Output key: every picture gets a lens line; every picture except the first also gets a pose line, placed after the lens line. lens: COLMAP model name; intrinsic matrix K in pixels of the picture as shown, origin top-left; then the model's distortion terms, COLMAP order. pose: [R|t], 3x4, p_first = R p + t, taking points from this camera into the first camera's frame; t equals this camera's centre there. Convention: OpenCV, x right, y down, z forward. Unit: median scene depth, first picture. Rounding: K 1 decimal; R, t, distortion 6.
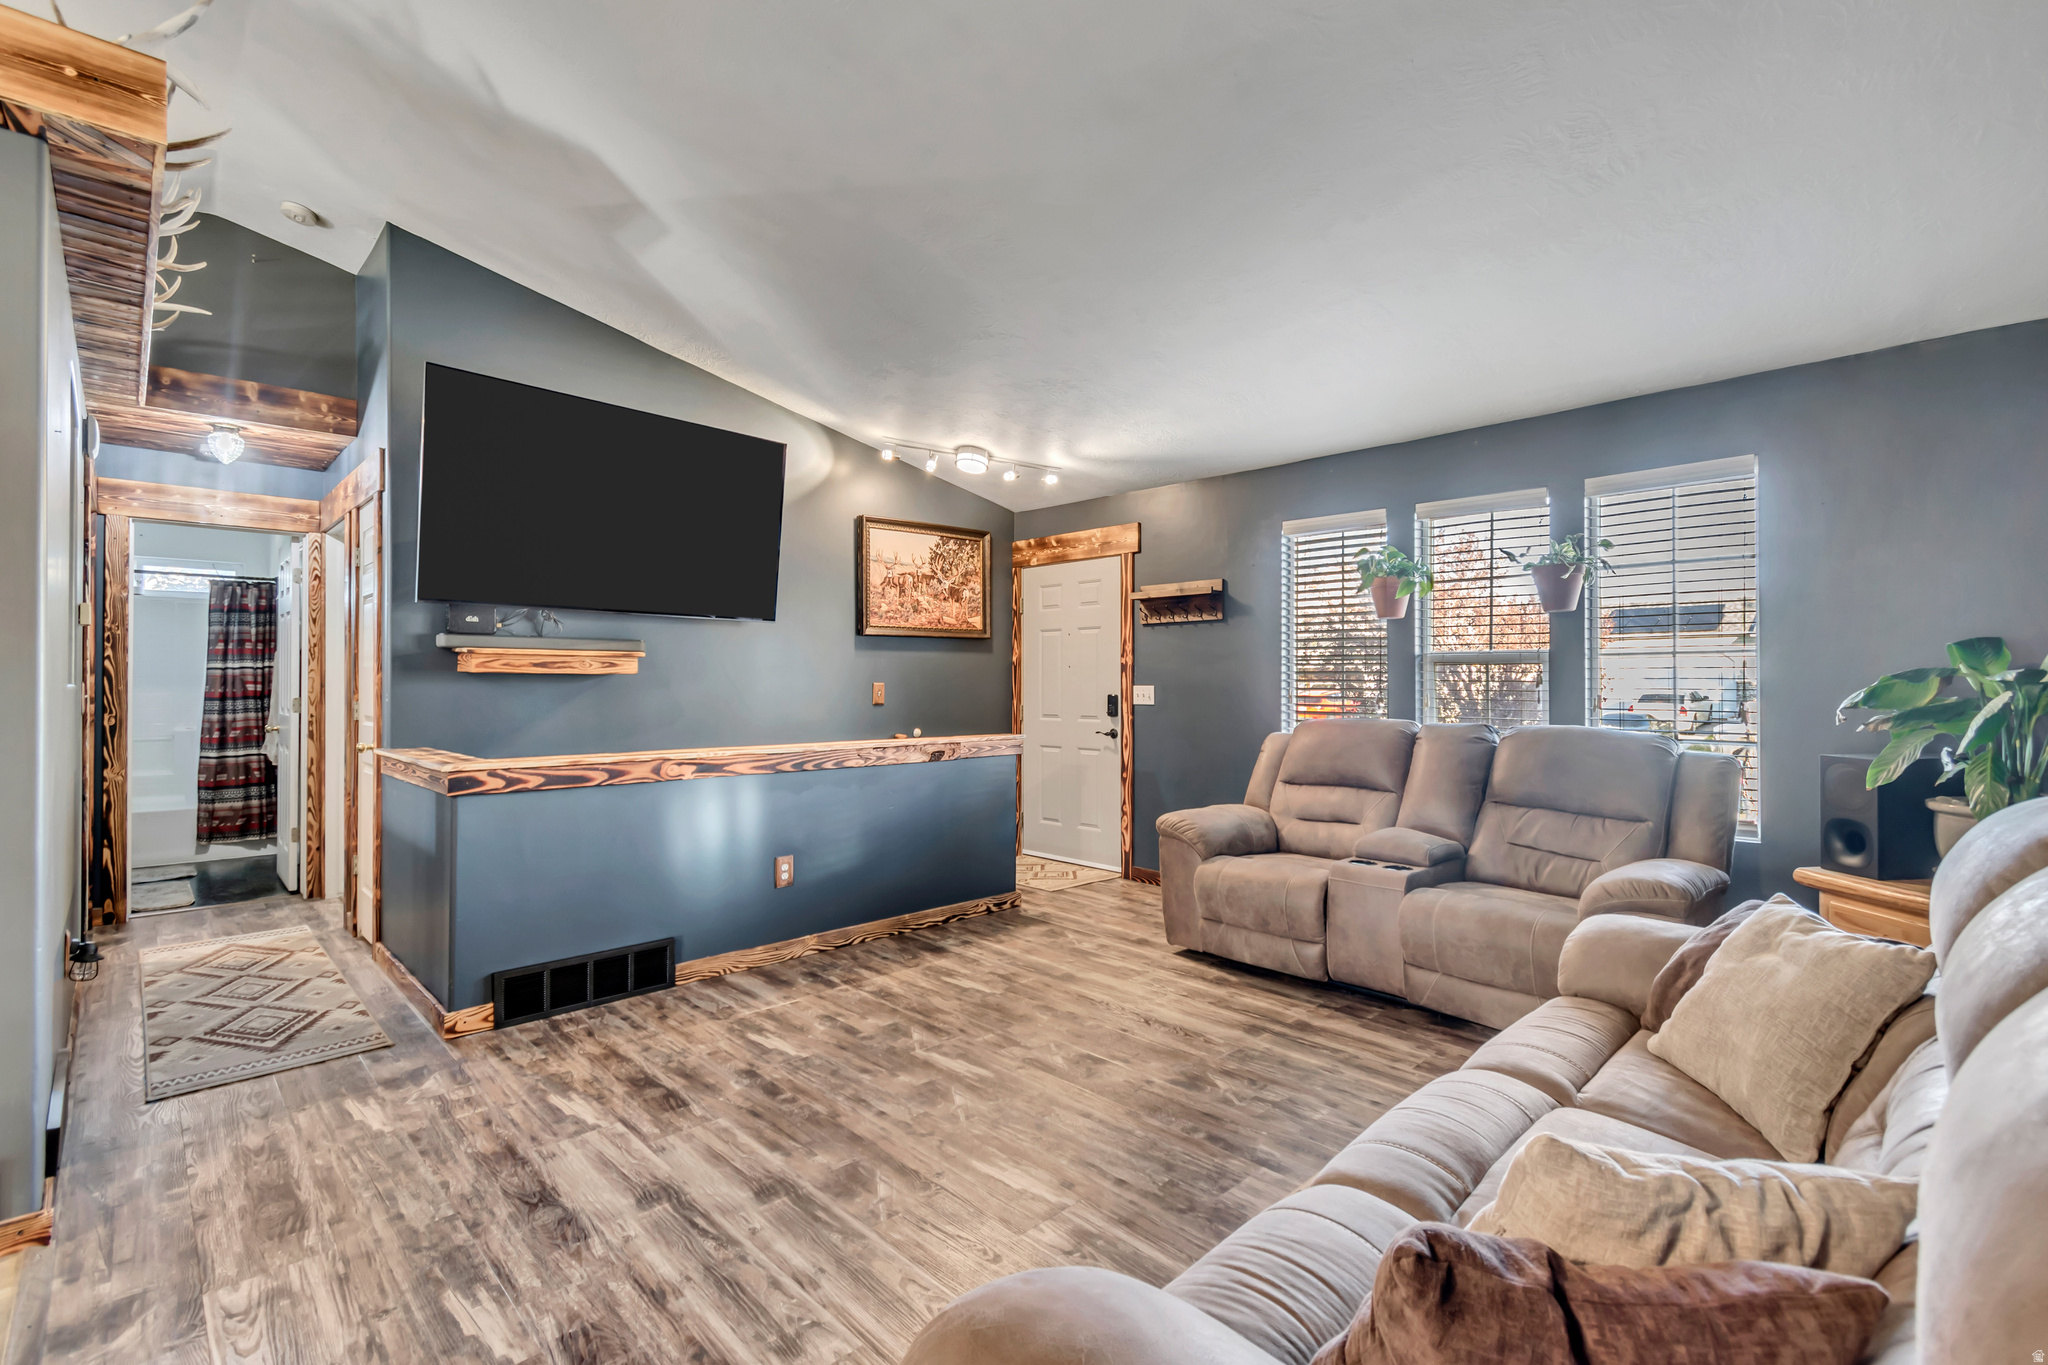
lens RADIAL K [[919.6, 0, 1023.3], [0, 919.6, 686.0], [0, 0, 1]] dist [0.003774, -0.002027]
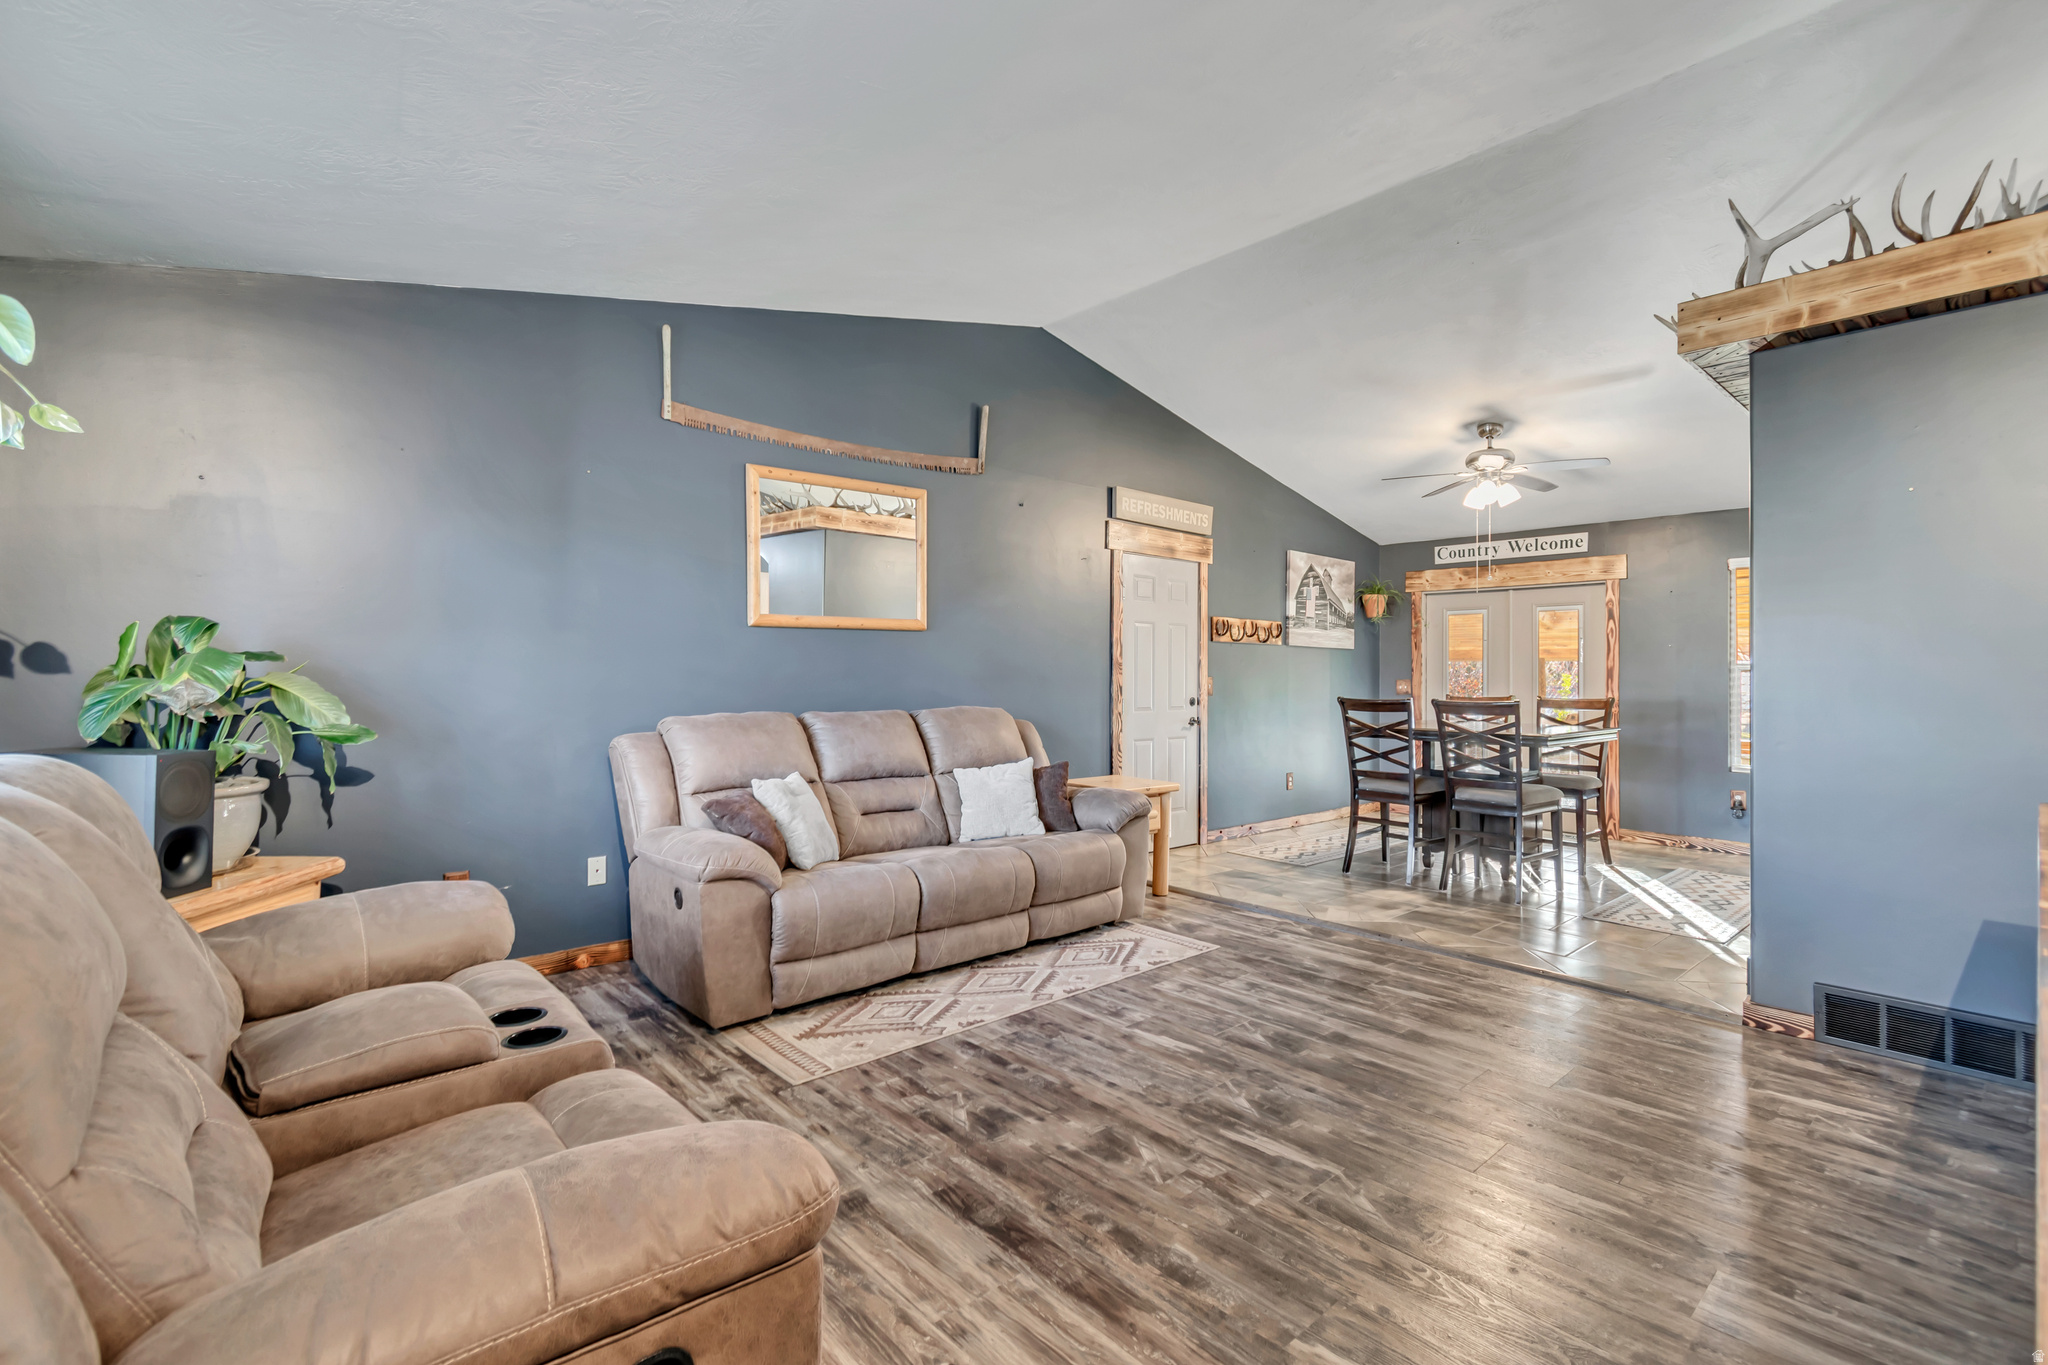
lens RADIAL K [[919.6, 0, 1025.5], [0, 919.6, 663.0], [0, 0, 1]] dist [0.003774, -0.002027]
pose [[-0.999340, -0.011258, 0.034549, 0.091794], [-0.011561, 0.999896, -0.008574, -0.003311], [-0.034449, -0.008968, -0.999366, 1.383377]]
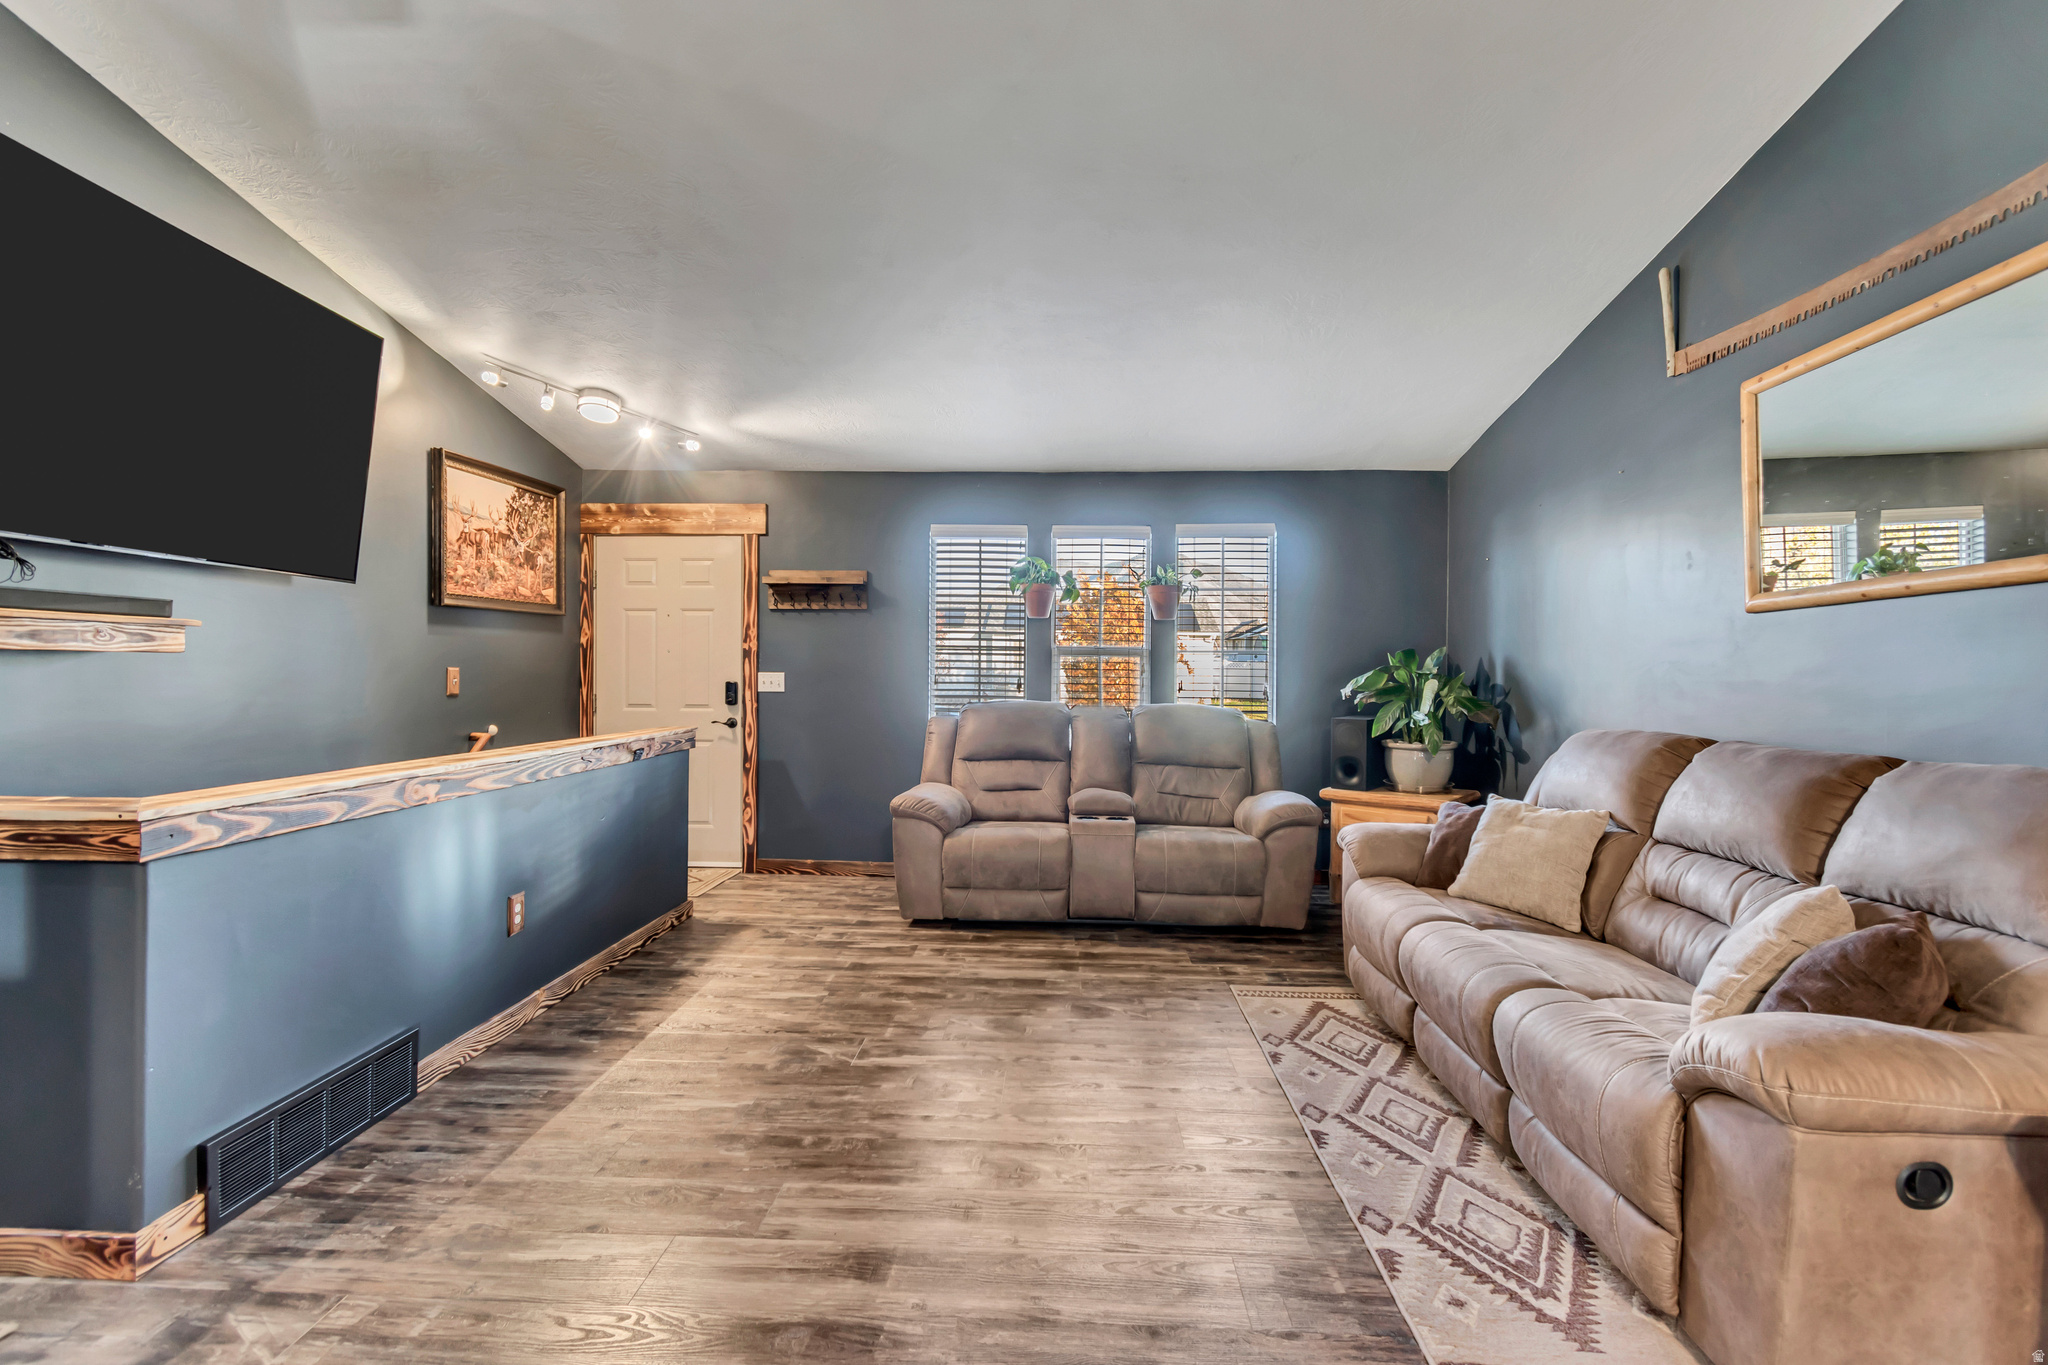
lens RADIAL K [[919.6, 0, 1024.0], [0, 919.6, 679.7], [0, 0, 1]] dist [0.003774, -0.002027]
pose [[0.728077, -0.002741, 0.685490, -0.499162], [-0.003969, 0.999958, 0.008214, -0.002242], [-0.685484, -0.008701, 0.728036, 0.155521]]
